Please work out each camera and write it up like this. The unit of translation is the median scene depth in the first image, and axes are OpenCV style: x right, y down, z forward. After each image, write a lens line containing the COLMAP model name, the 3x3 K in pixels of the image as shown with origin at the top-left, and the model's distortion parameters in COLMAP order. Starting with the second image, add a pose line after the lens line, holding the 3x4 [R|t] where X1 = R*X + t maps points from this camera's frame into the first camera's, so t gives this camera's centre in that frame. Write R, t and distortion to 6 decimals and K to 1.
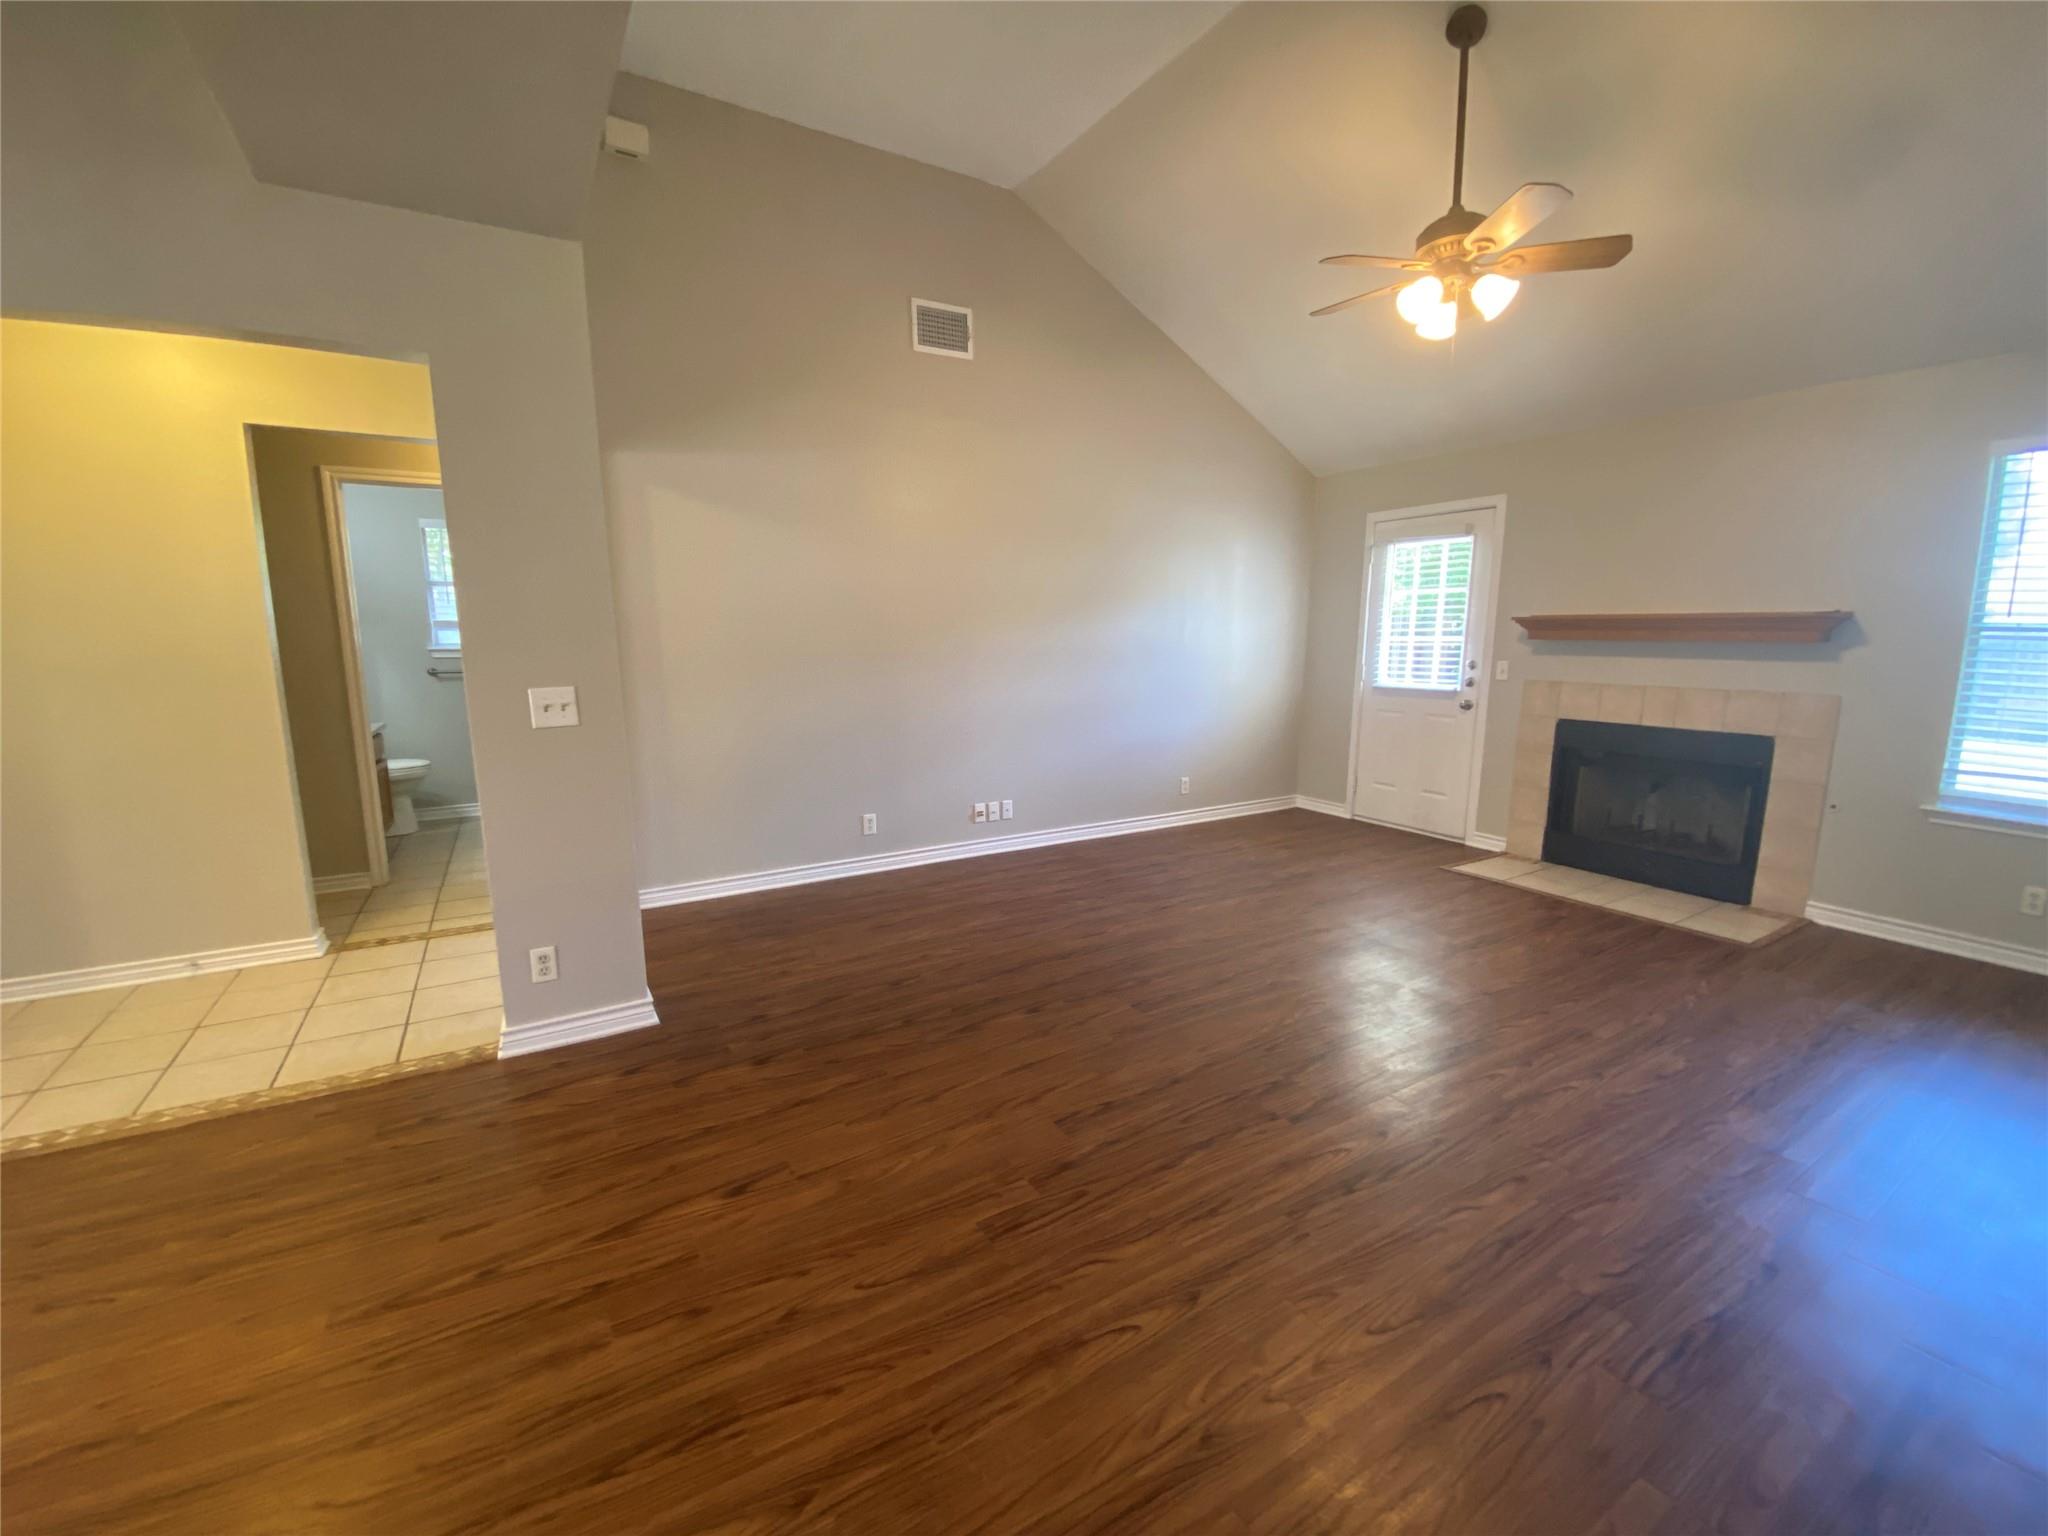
lens RADIAL K [[829.4, 0, 1041.3], [0, 829.4, 780.4], [0, 0, 1]] dist [-0.004624, -0.010476]
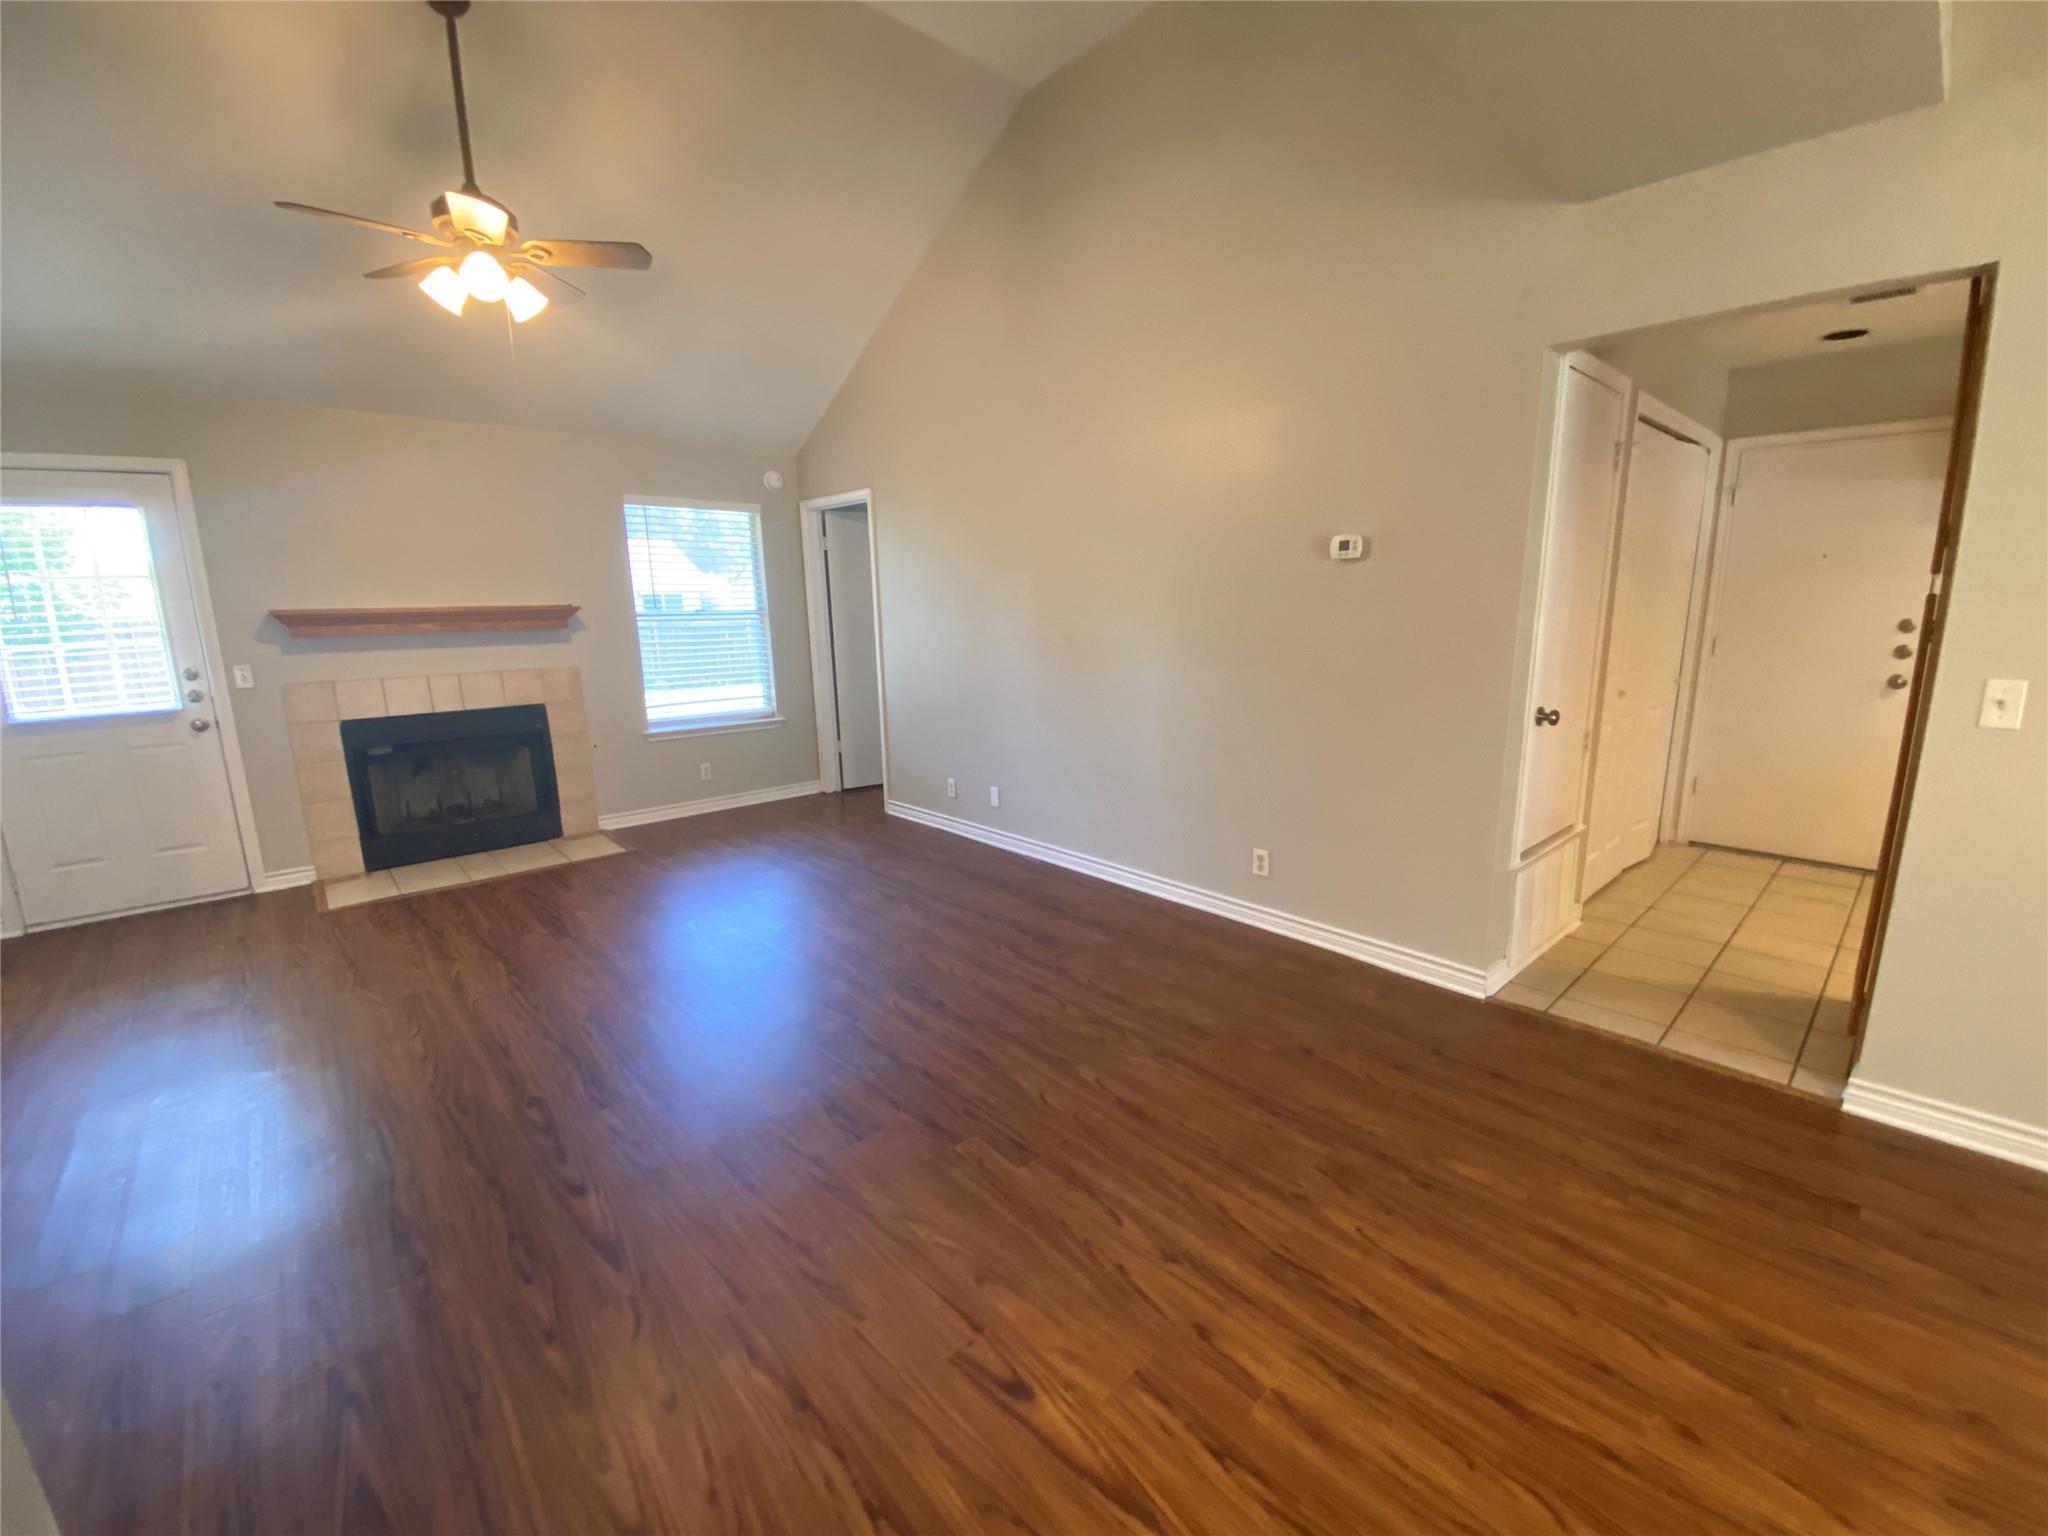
lens RADIAL K [[829.4, 0, 1004.5], [0, 829.4, 773.7], [0, 0, 1]] dist [-0.004624, -0.010476]
pose [[-0.165978, -0.191763, 0.967305, -0.521380], [0.193829, 0.955432, 0.222667, -0.102946], [-0.966893, 0.224449, -0.121411, 0.525588]]
